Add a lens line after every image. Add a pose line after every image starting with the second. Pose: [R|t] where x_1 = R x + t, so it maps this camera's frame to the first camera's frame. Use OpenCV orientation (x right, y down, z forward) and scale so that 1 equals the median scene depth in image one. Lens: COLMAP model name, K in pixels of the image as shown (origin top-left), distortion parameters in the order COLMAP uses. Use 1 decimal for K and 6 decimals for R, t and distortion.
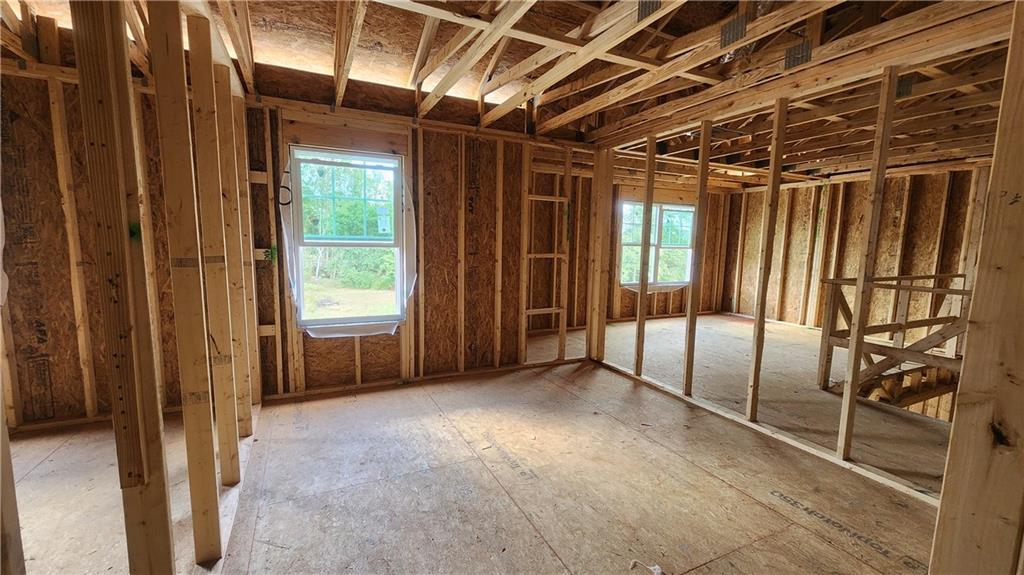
lens RADIAL K [[419.4, 0, 511.2], [0, 419.4, 291.8], [0, 0, 1]] dist [0.000352, -0.000344]
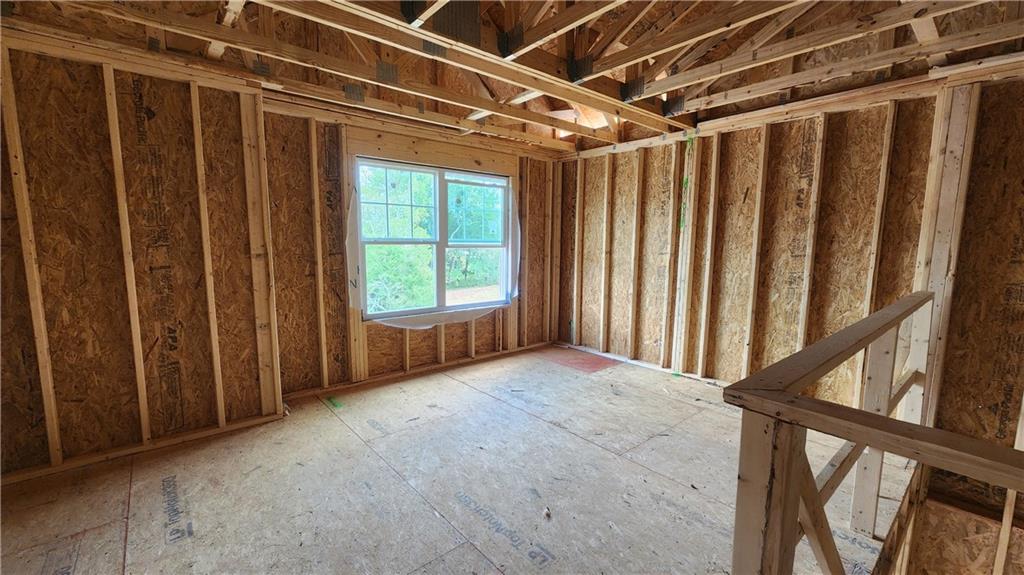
lens RADIAL K [[419.4, 0, 510.8], [0, 419.4, 290.4], [0, 0, 1]] dist [0.000352, -0.000344]
pose [[0.968666, -0.038665, 0.245339, 0.328833], [0.037935, 0.999251, 0.007701, -0.050897], [-0.245453, 0.001848, 0.969407, 0.461011]]
